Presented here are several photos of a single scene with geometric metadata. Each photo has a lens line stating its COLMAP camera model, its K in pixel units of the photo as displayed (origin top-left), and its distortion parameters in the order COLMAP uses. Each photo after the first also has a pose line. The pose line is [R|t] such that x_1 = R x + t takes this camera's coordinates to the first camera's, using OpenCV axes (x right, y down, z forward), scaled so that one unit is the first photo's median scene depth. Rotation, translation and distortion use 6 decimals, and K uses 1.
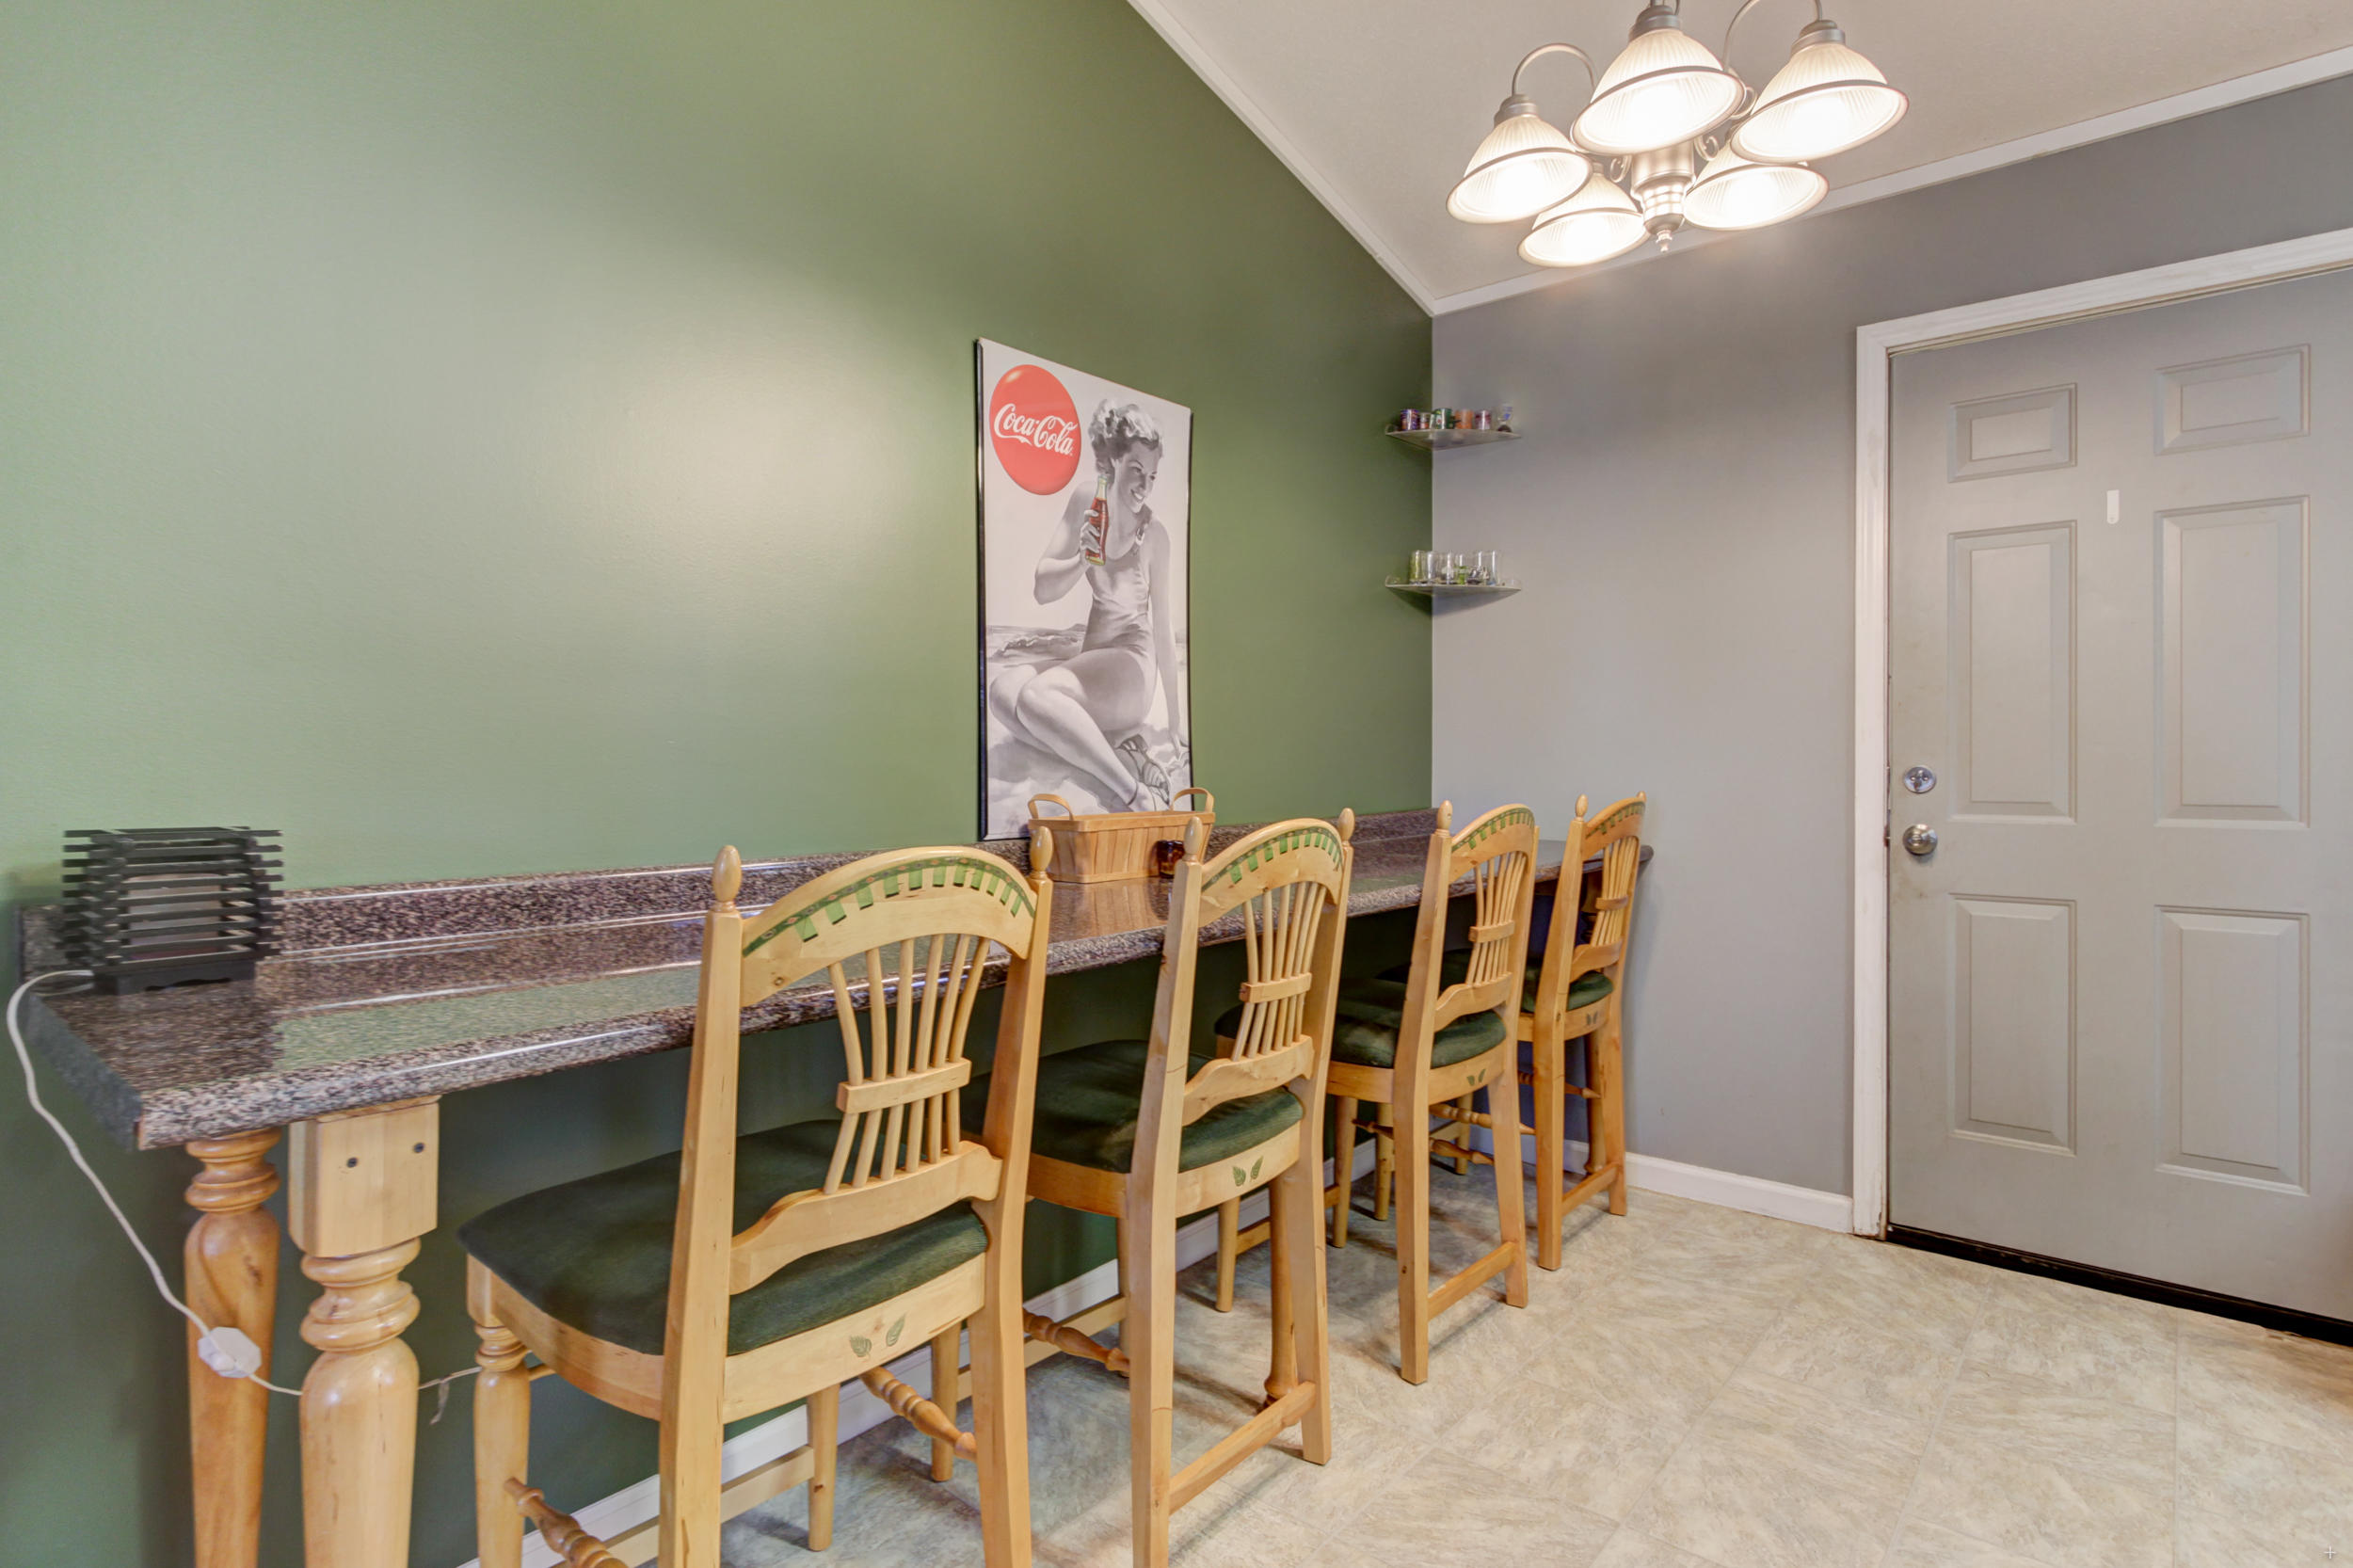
lens RADIAL K [[1212.7, 0, 1142.7], [0, 1212.7, 762.0], [0, 0, 1]] dist [-0.000772, 0.002990]
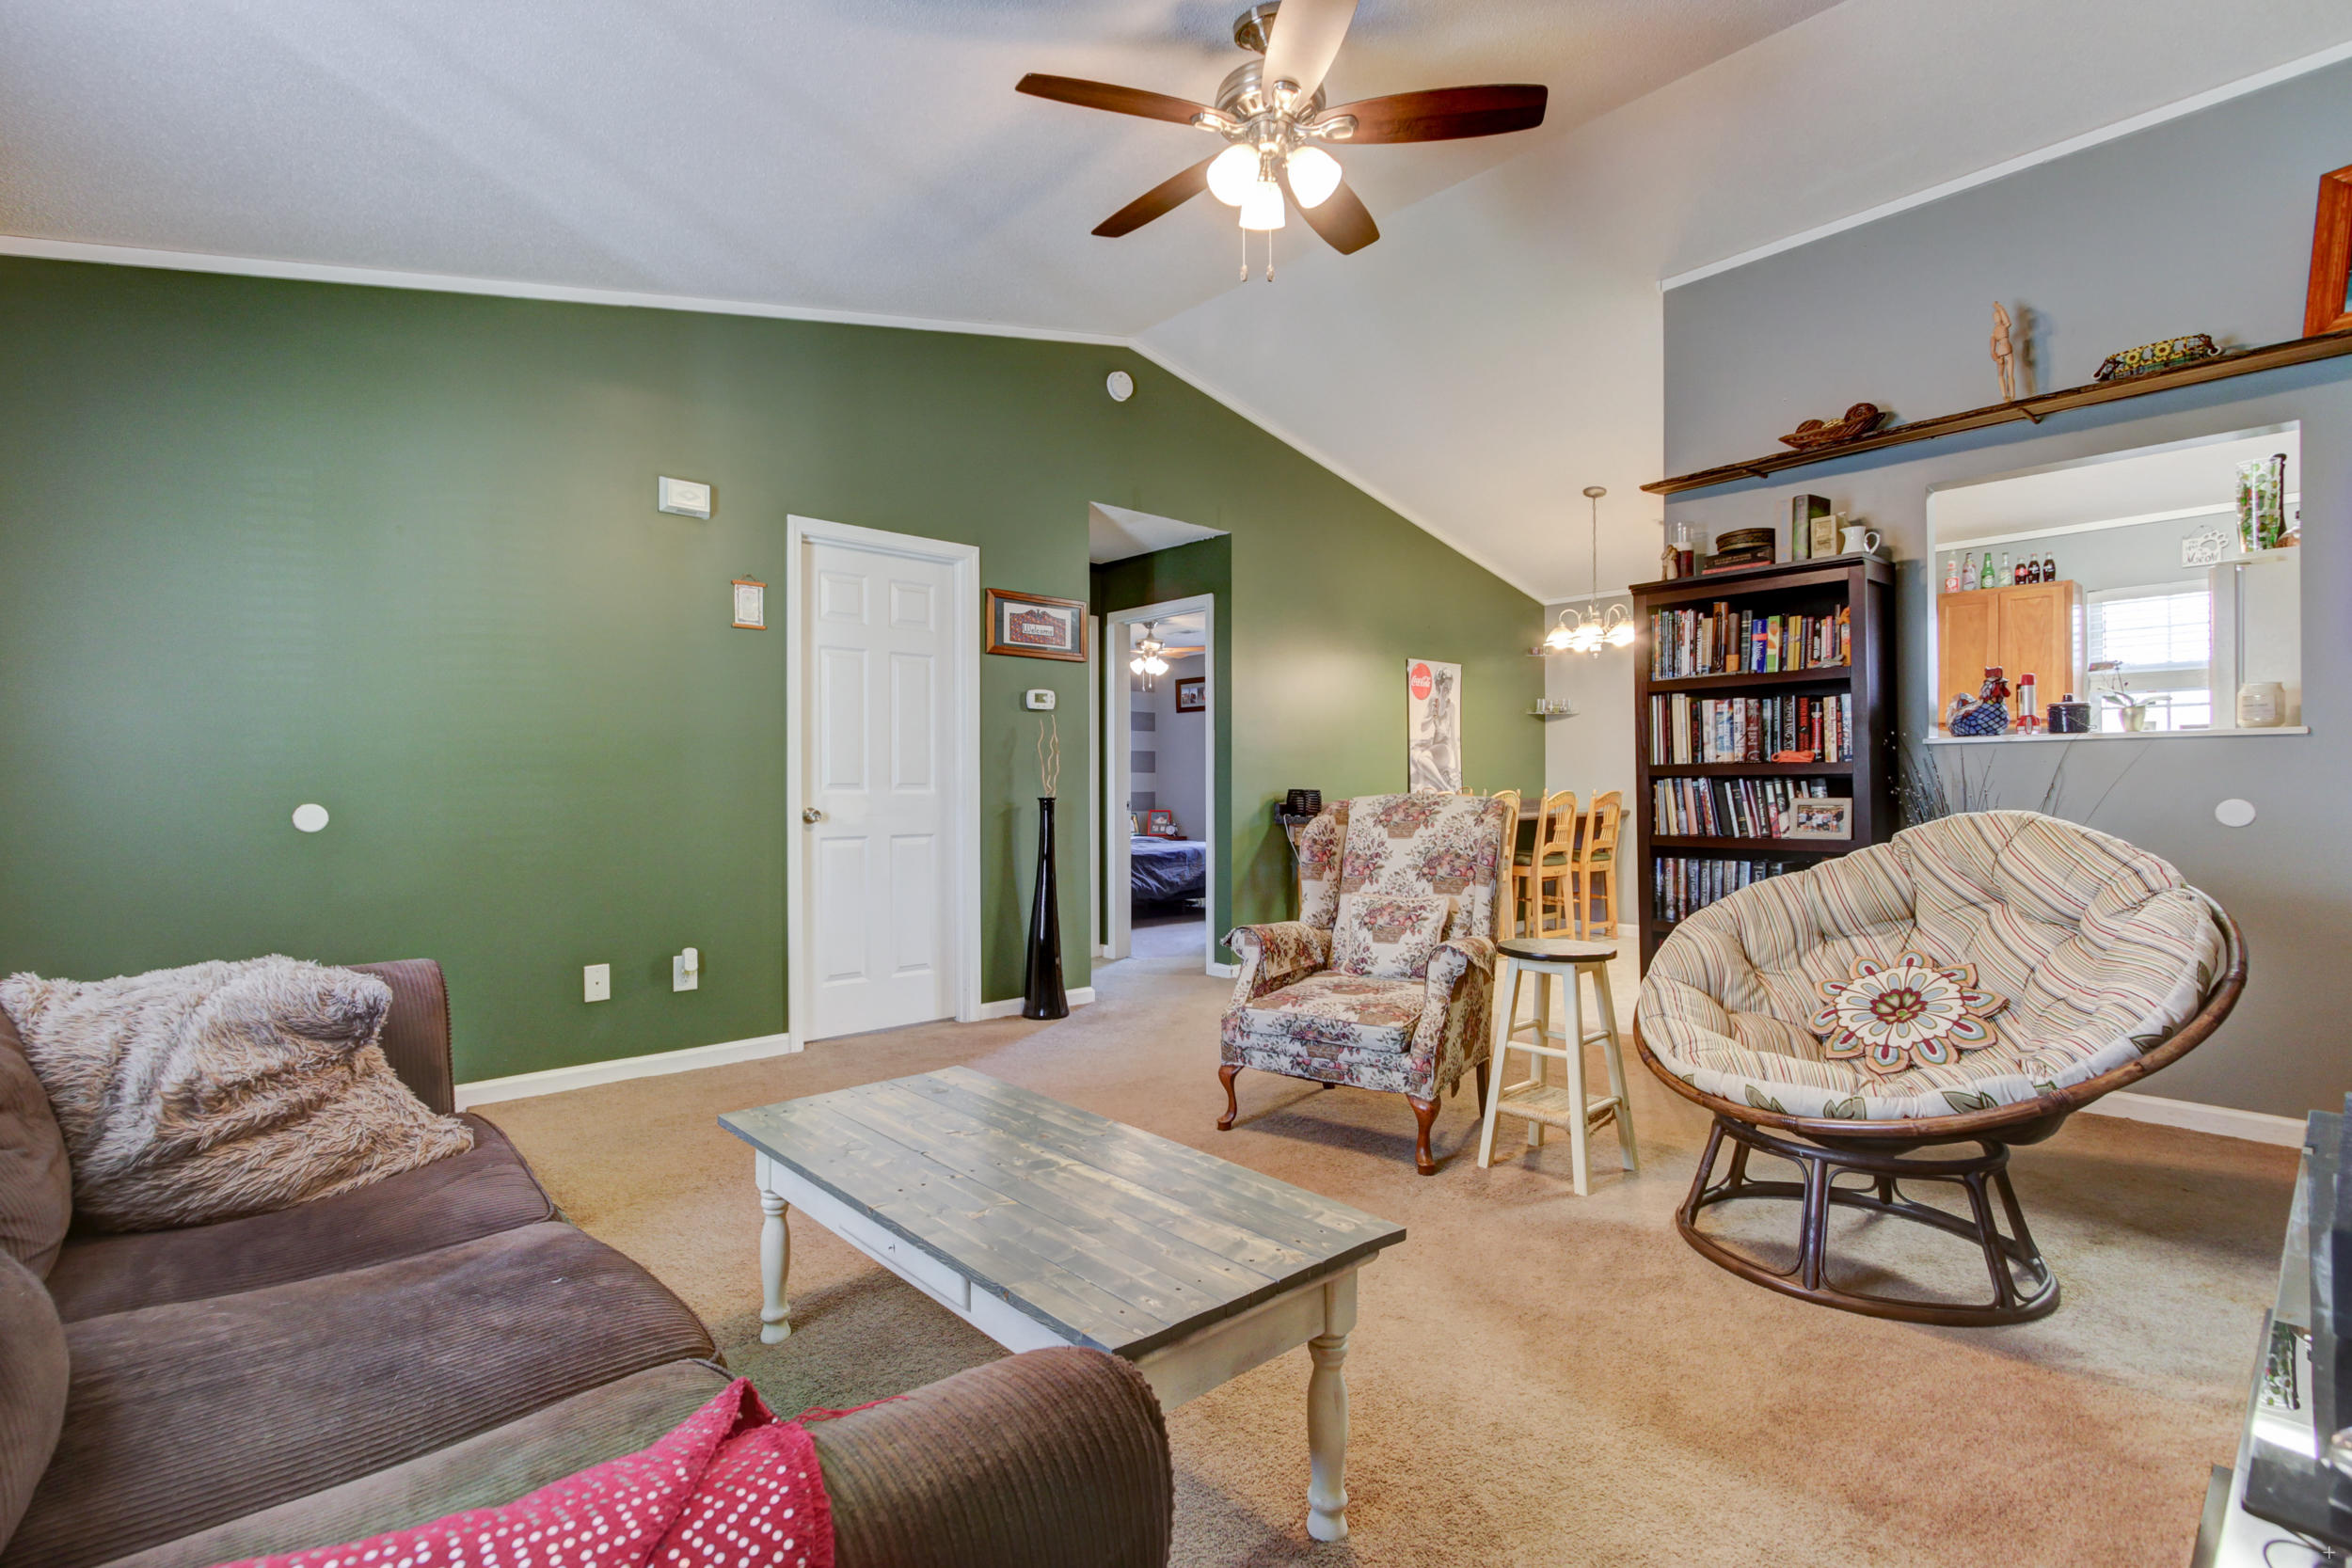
lens RADIAL K [[1098.9, 0, 1159.2], [0, 1098.9, 790.5], [0, 0, 1]] dist [0.005193, 0.002413]
pose [[0.993293, -0.005279, -0.115502, -0.442522], [0.004398, 0.999959, -0.007886, 0.051531], [0.115538, 0.007325, 0.993276, -2.048859]]
